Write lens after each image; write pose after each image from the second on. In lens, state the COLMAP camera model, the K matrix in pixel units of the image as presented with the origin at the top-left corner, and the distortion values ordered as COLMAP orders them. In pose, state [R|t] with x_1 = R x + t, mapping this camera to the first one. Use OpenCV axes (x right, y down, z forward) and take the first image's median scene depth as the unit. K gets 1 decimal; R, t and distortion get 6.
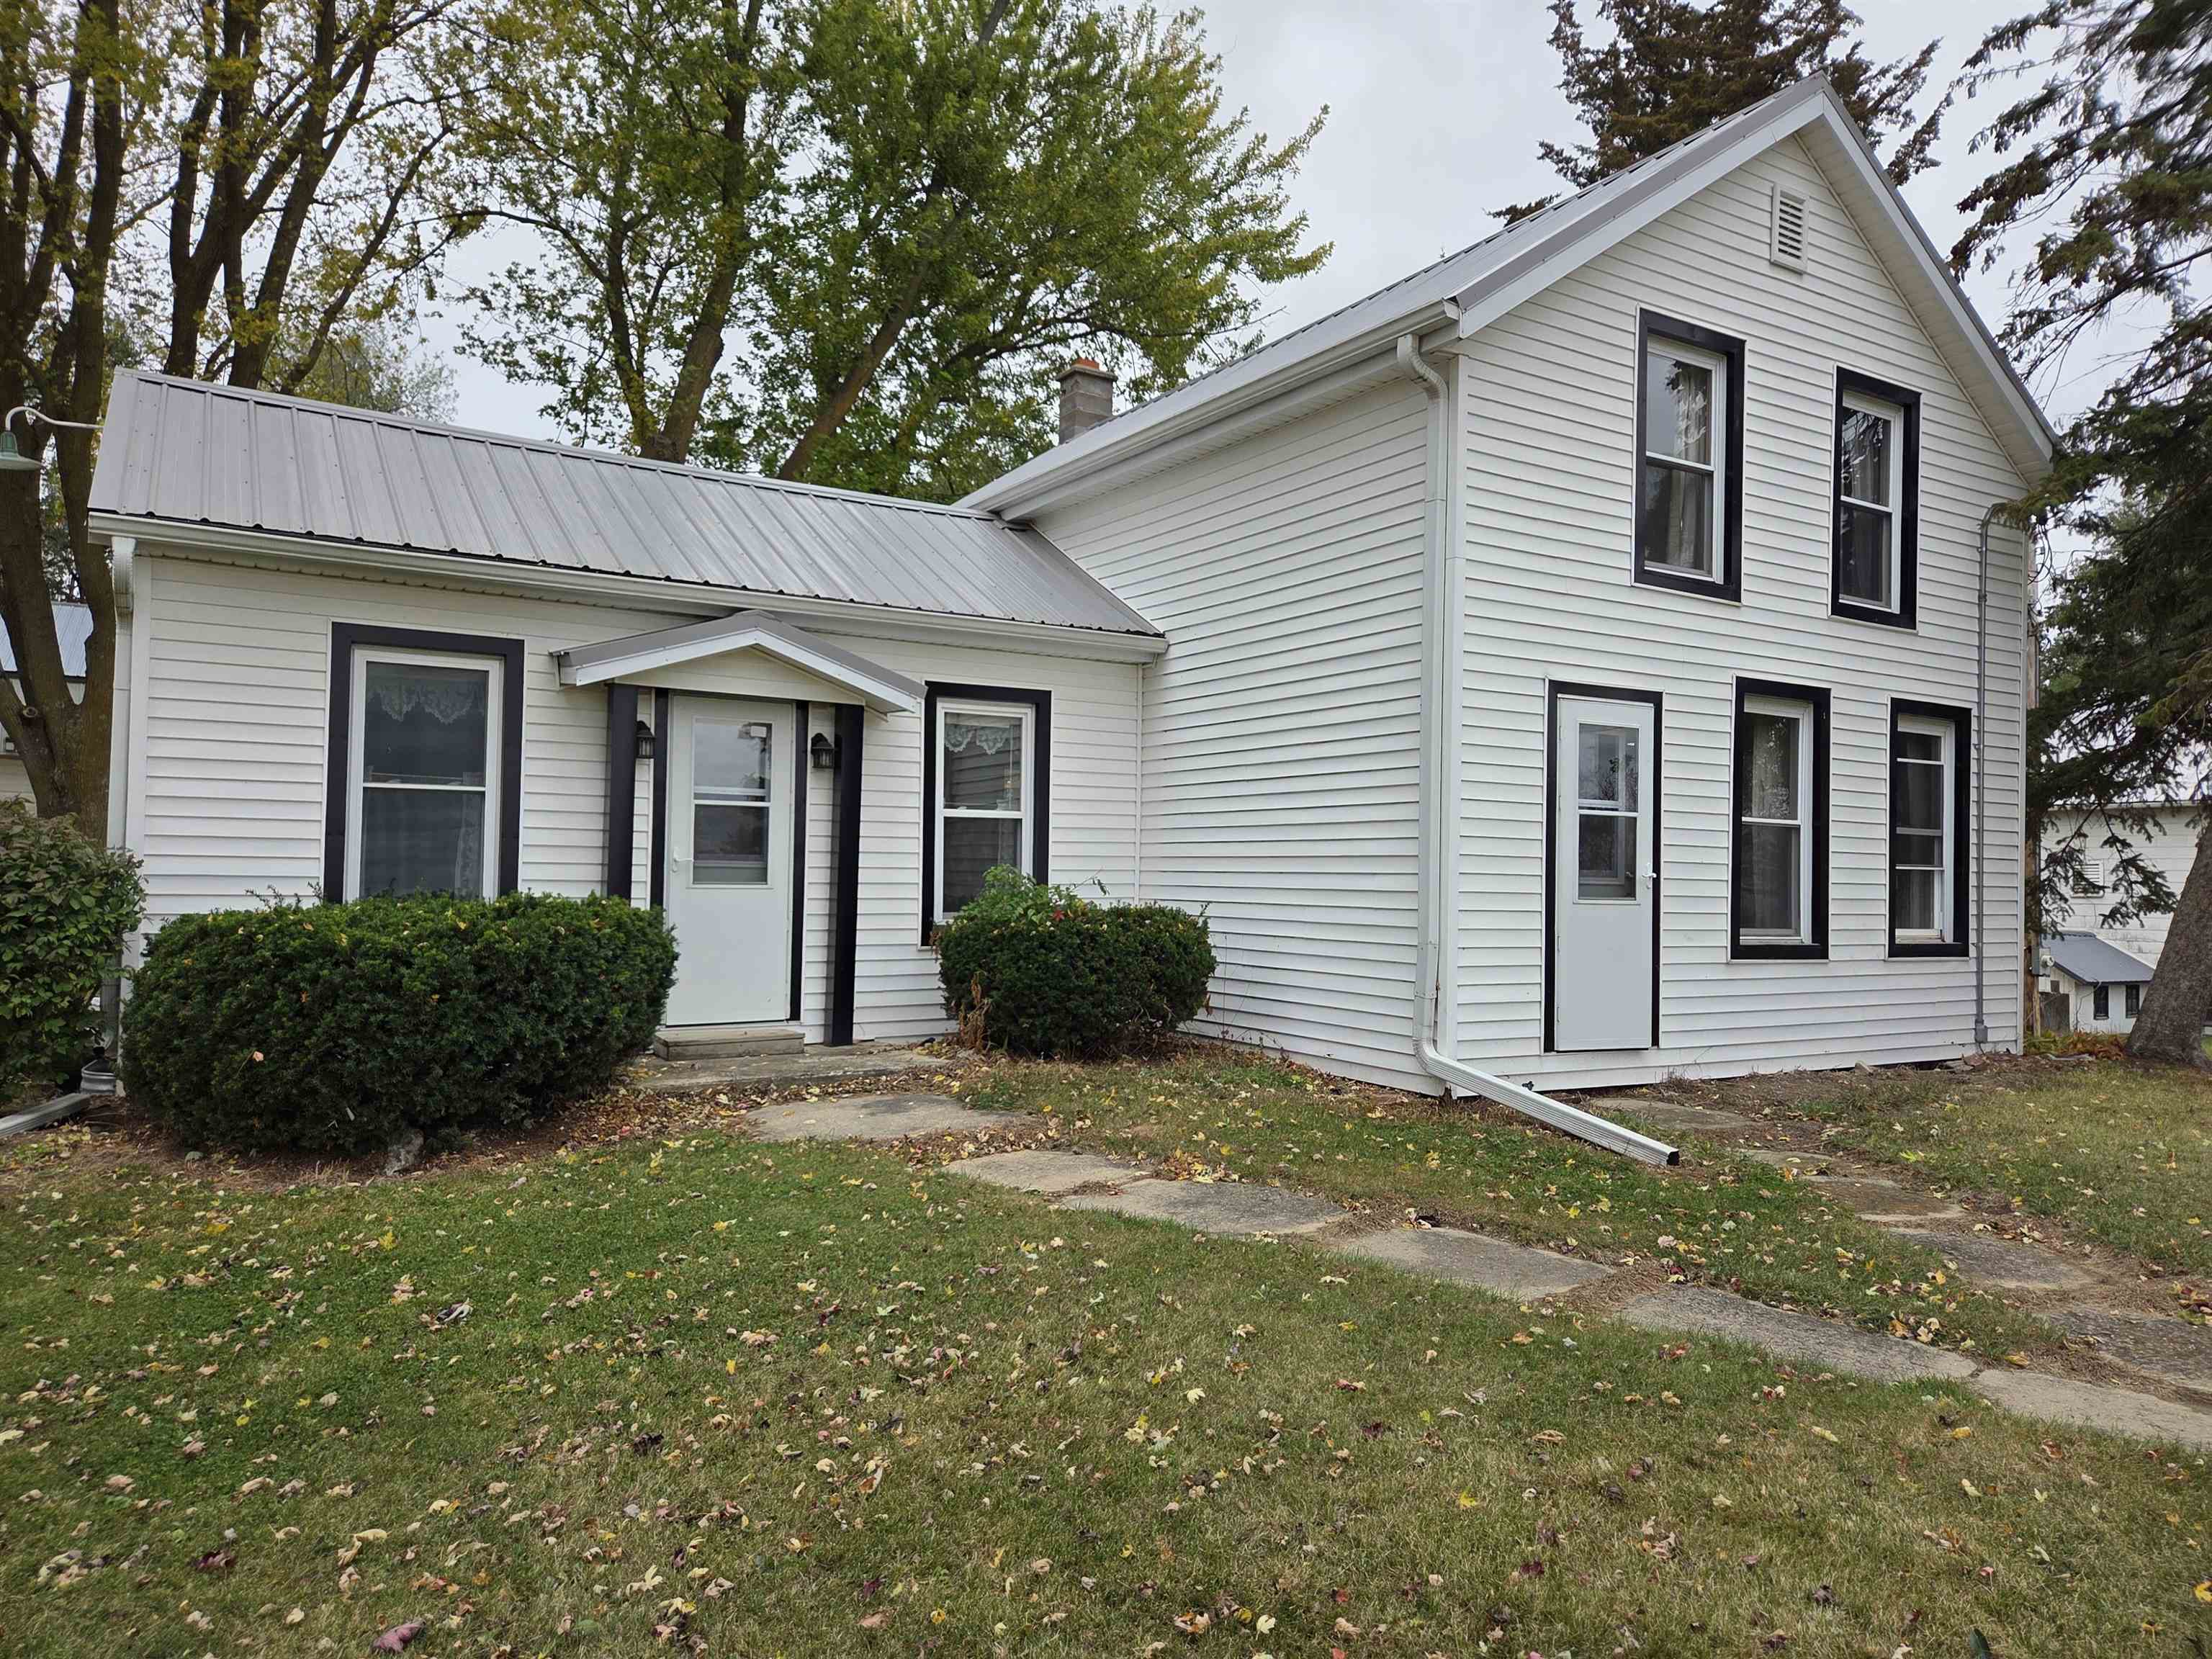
lens RADIAL K [[1482.2, 0, 1106.0], [0, 1482.2, 829.5], [0, 0, 1]] dist [0.029890, -0.000917]
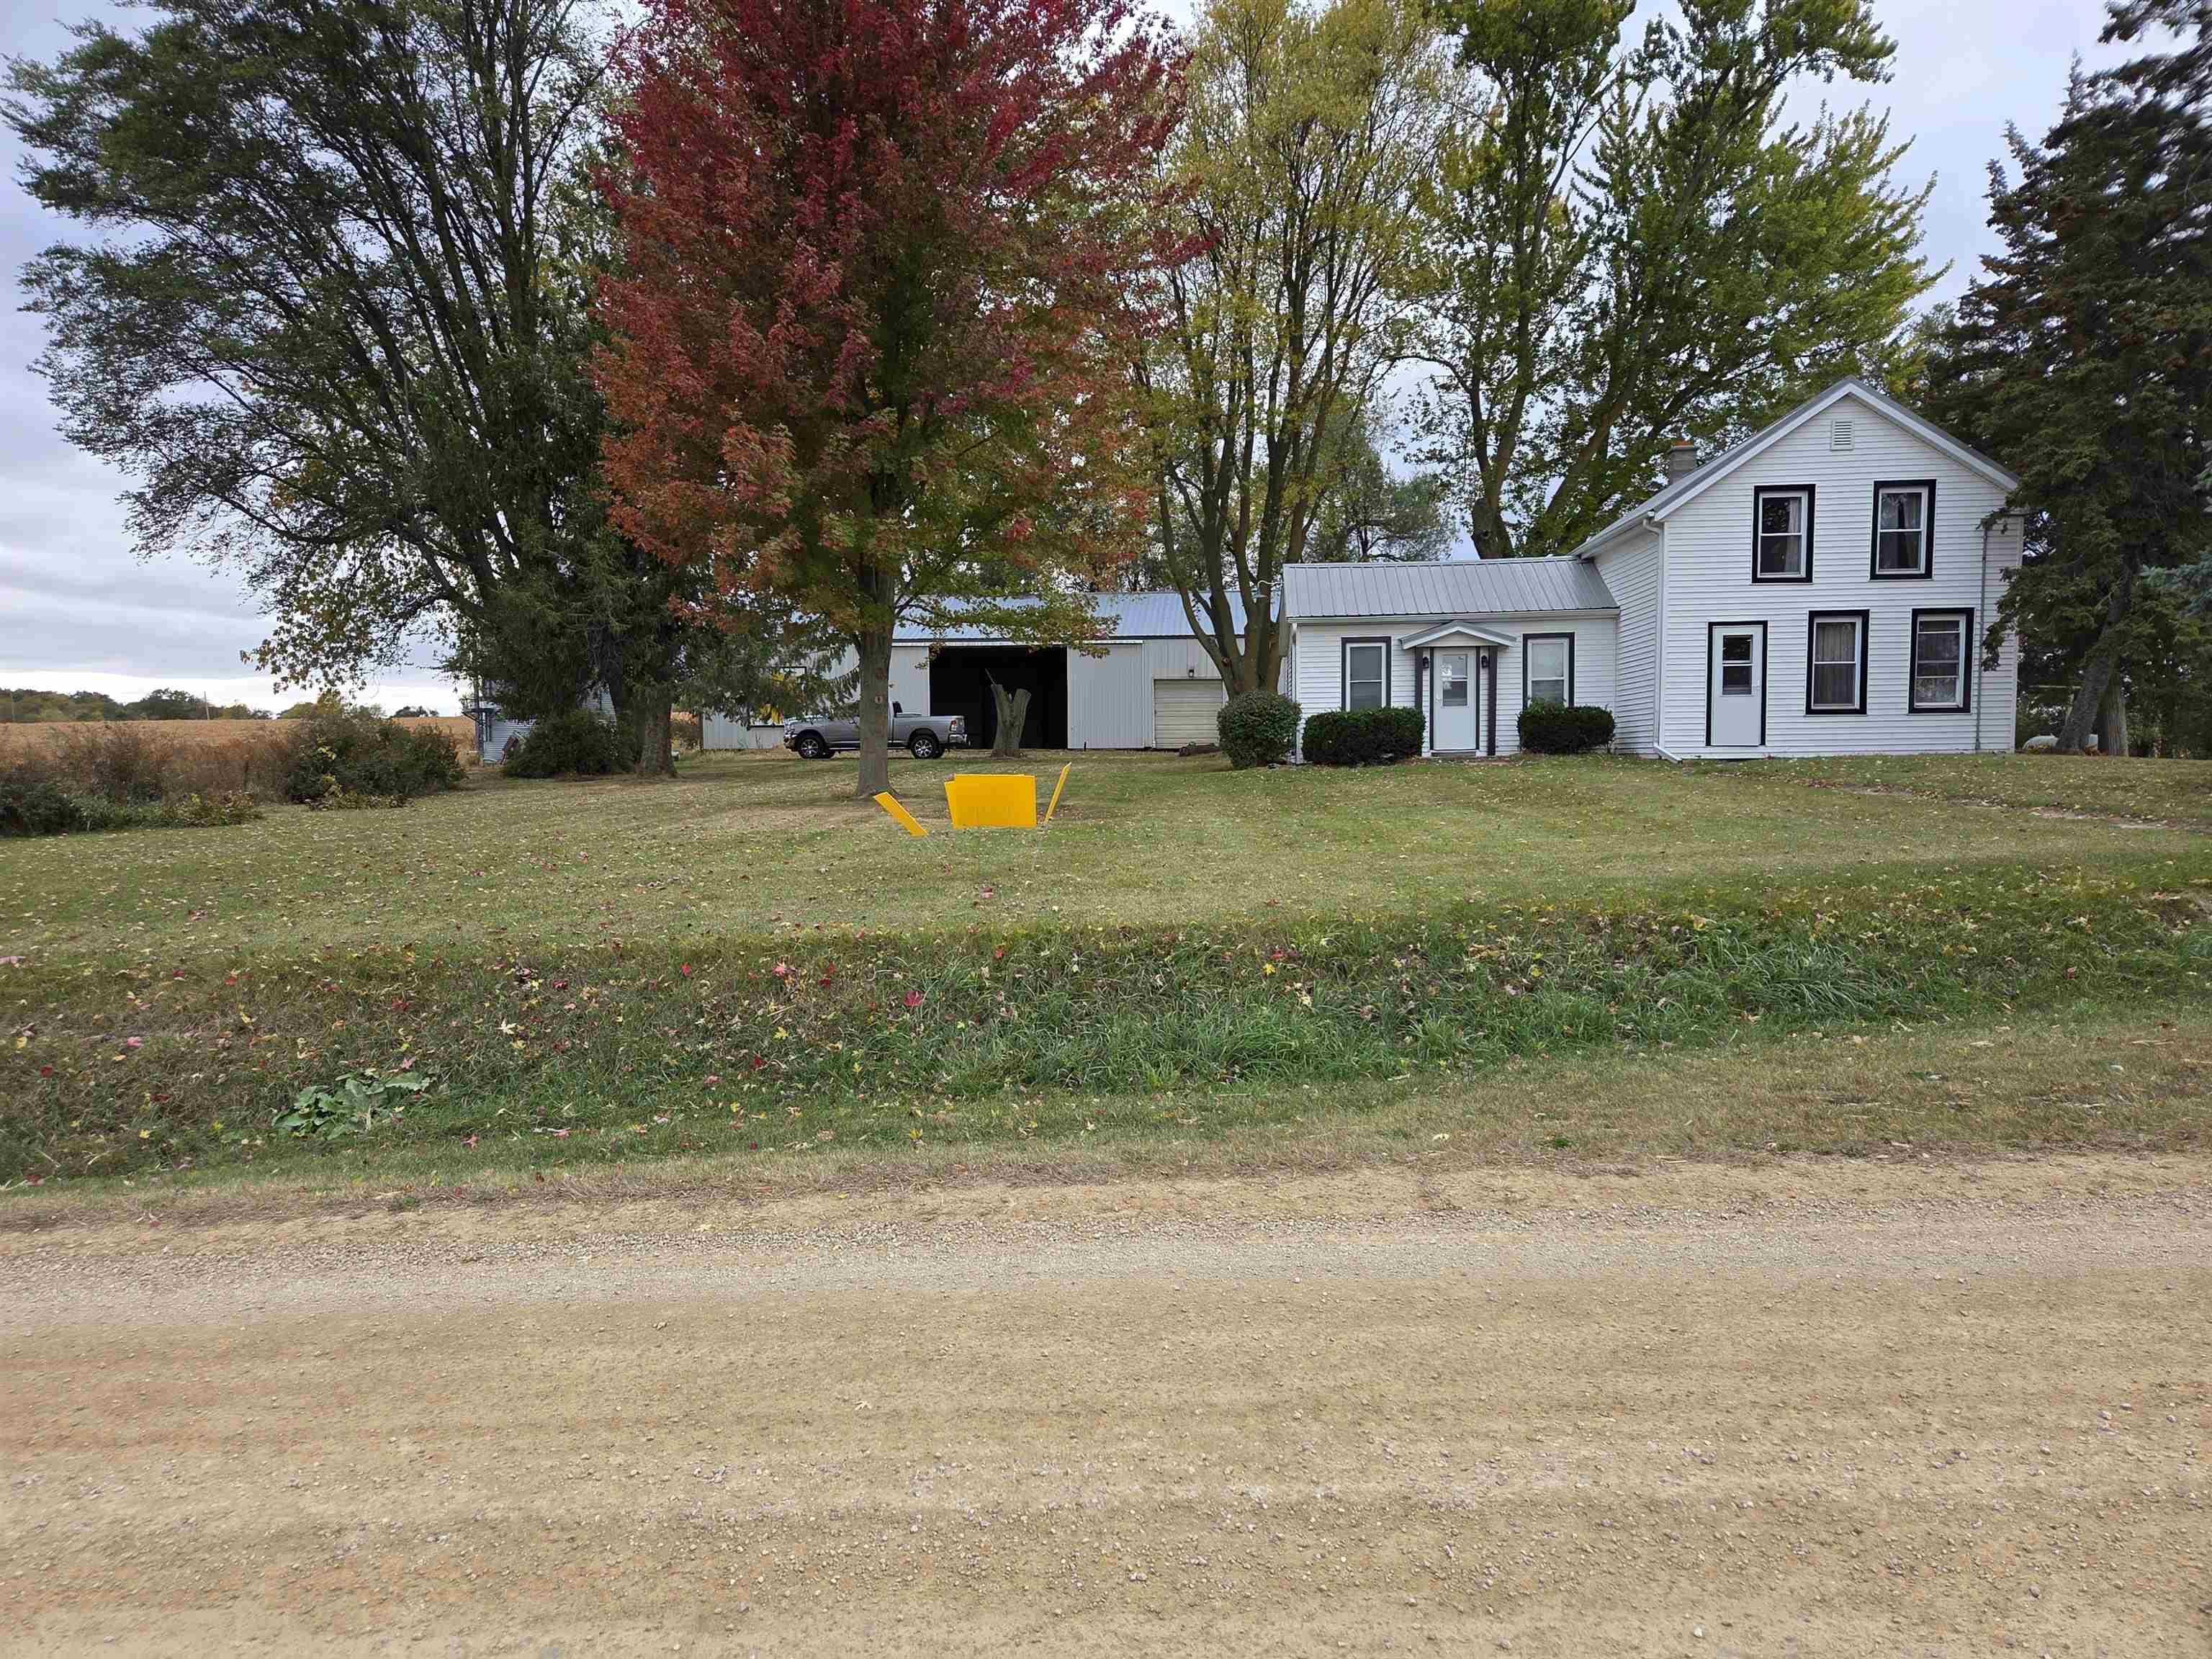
lens RADIAL K [[1471.4, 0, 1081.6], [0, 1471.4, 851.1], [0, 0, 1]] dist [0.078180, -0.088906]
pose [[0.798620, 0.010652, -0.601741, 0.996538], [0.044118, 0.996117, 0.076186, 0.068084], [0.600216, -0.087392, 0.795049, -1.983235]]
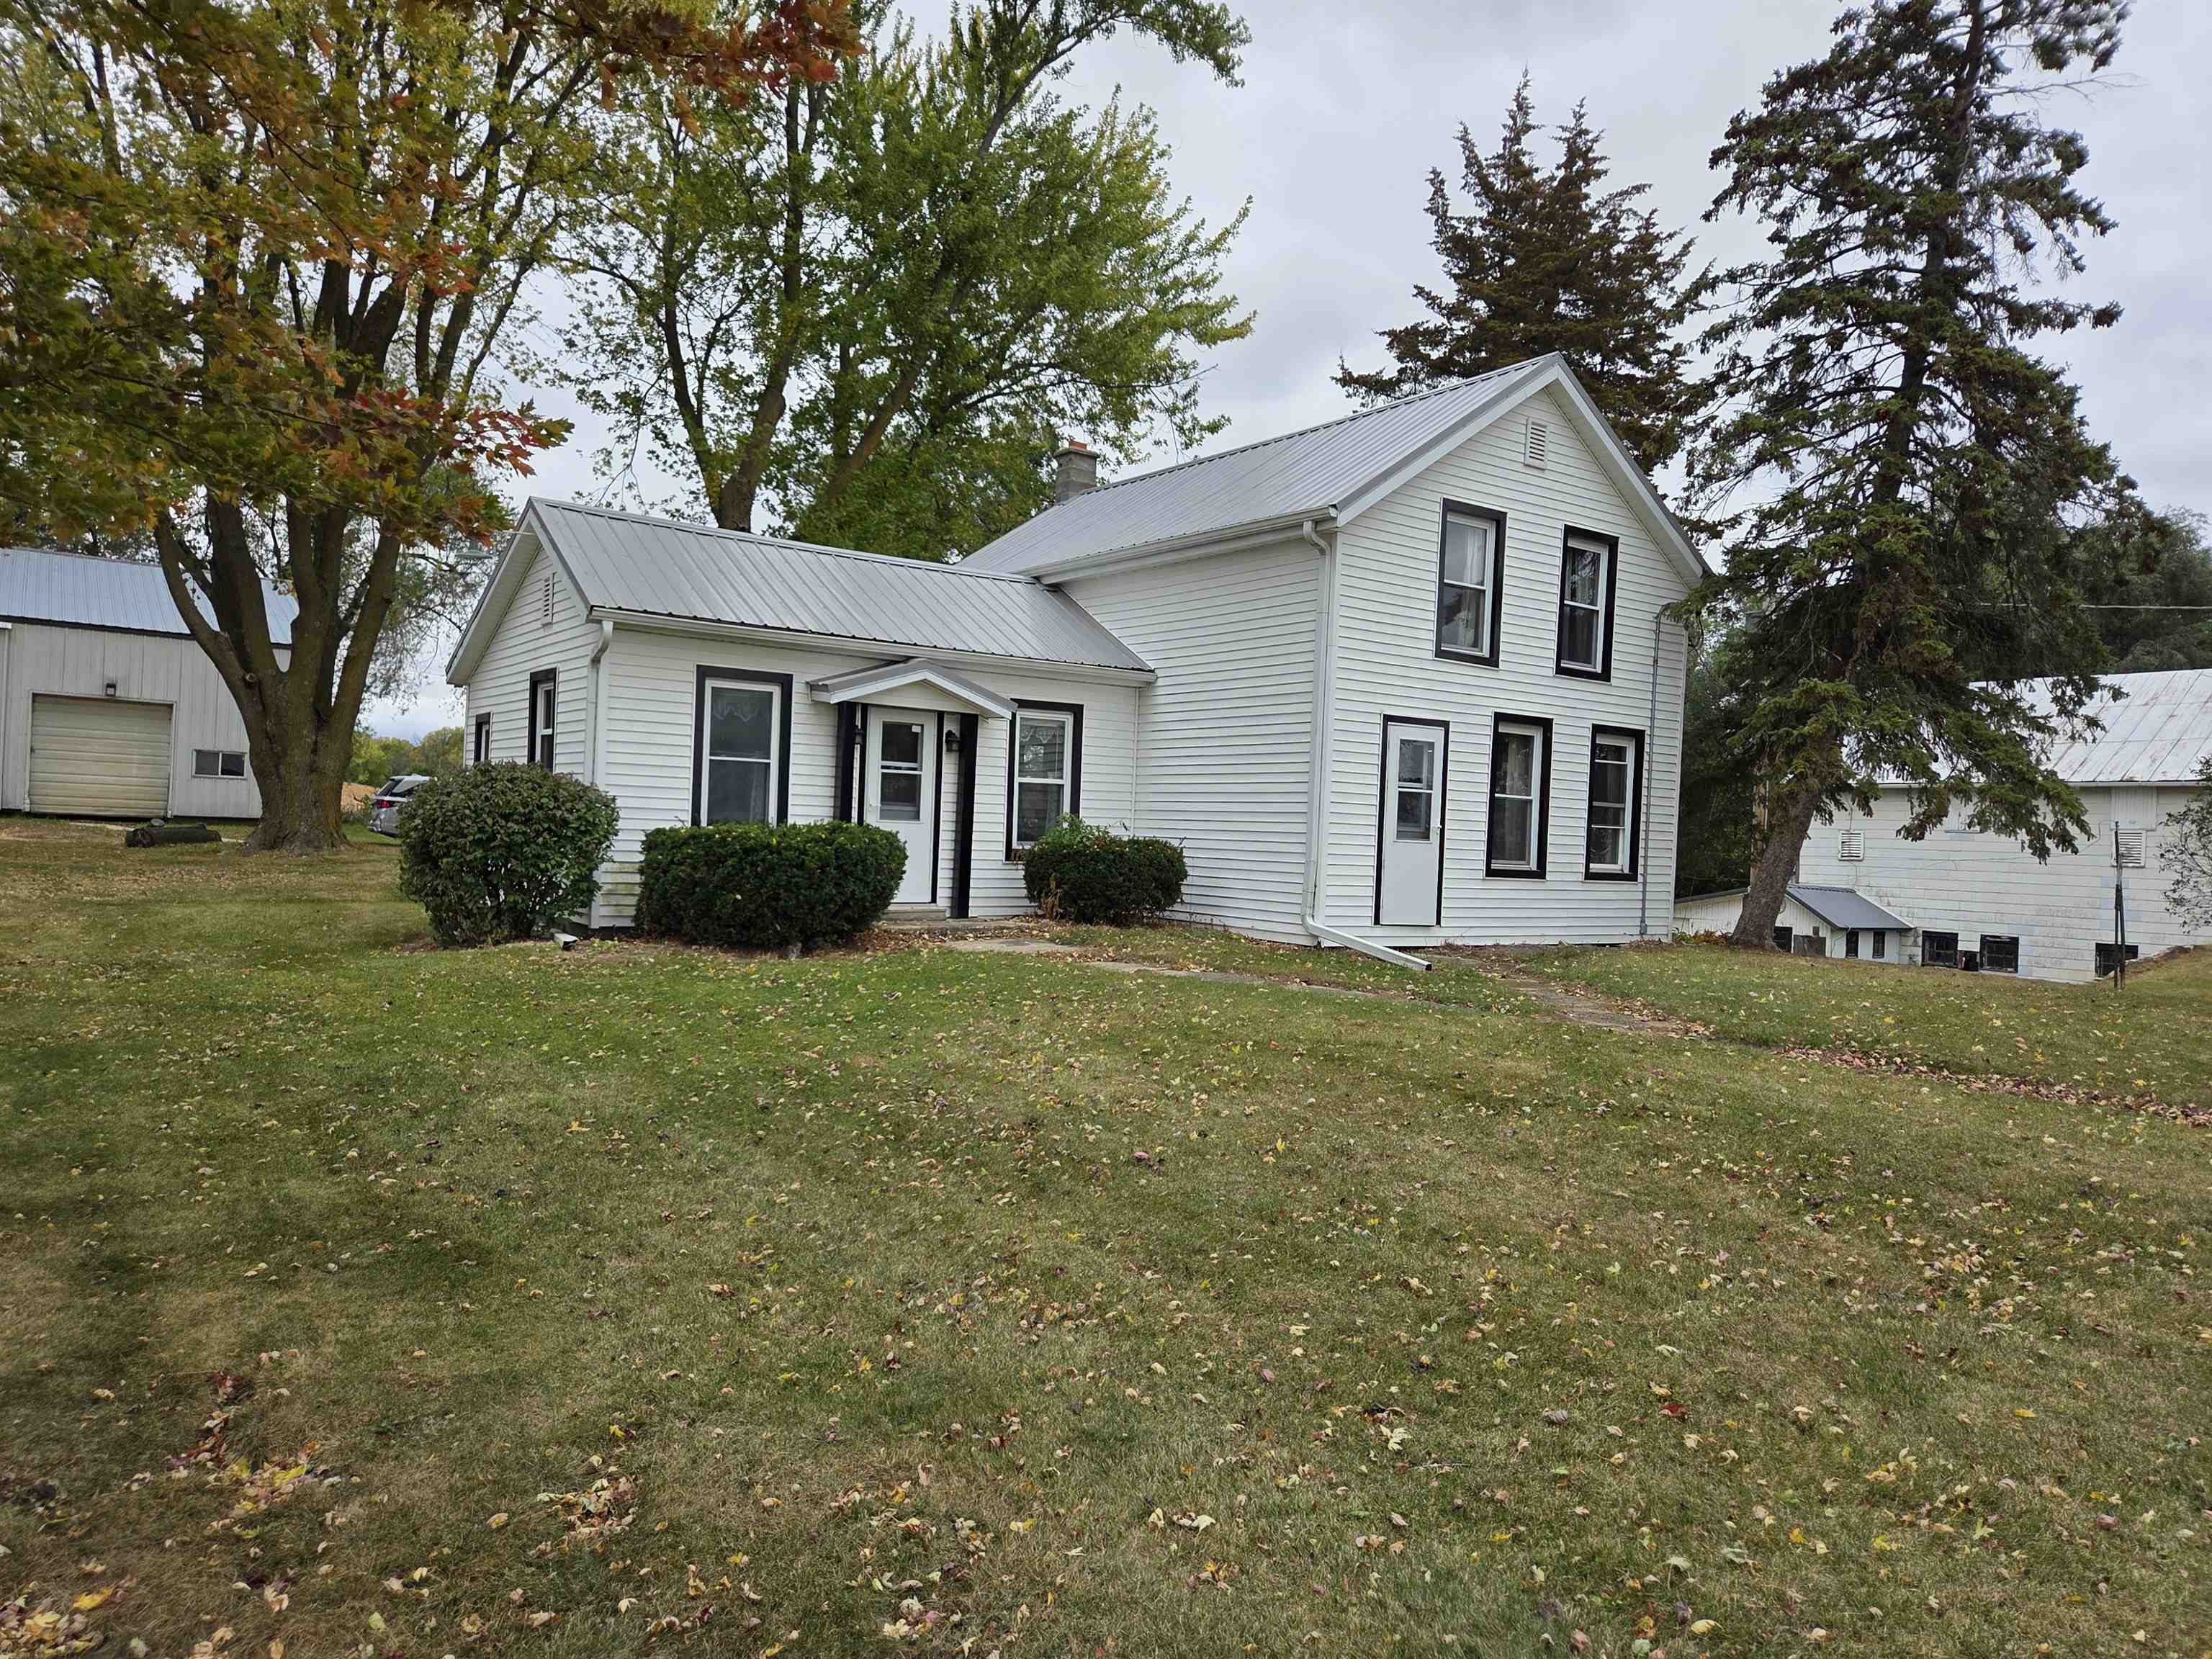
lens RADIAL K [[1483.6, 0, 1106.0], [0, 1483.6, 829.5], [0, 0, 1]] dist [0.055540, 0.000733]
pose [[0.997446, 0.021873, 0.067999, -0.132303], [-0.023956, 0.999263, 0.029978, -0.008301], [-0.067293, -0.031530, 0.997235, -0.668283]]
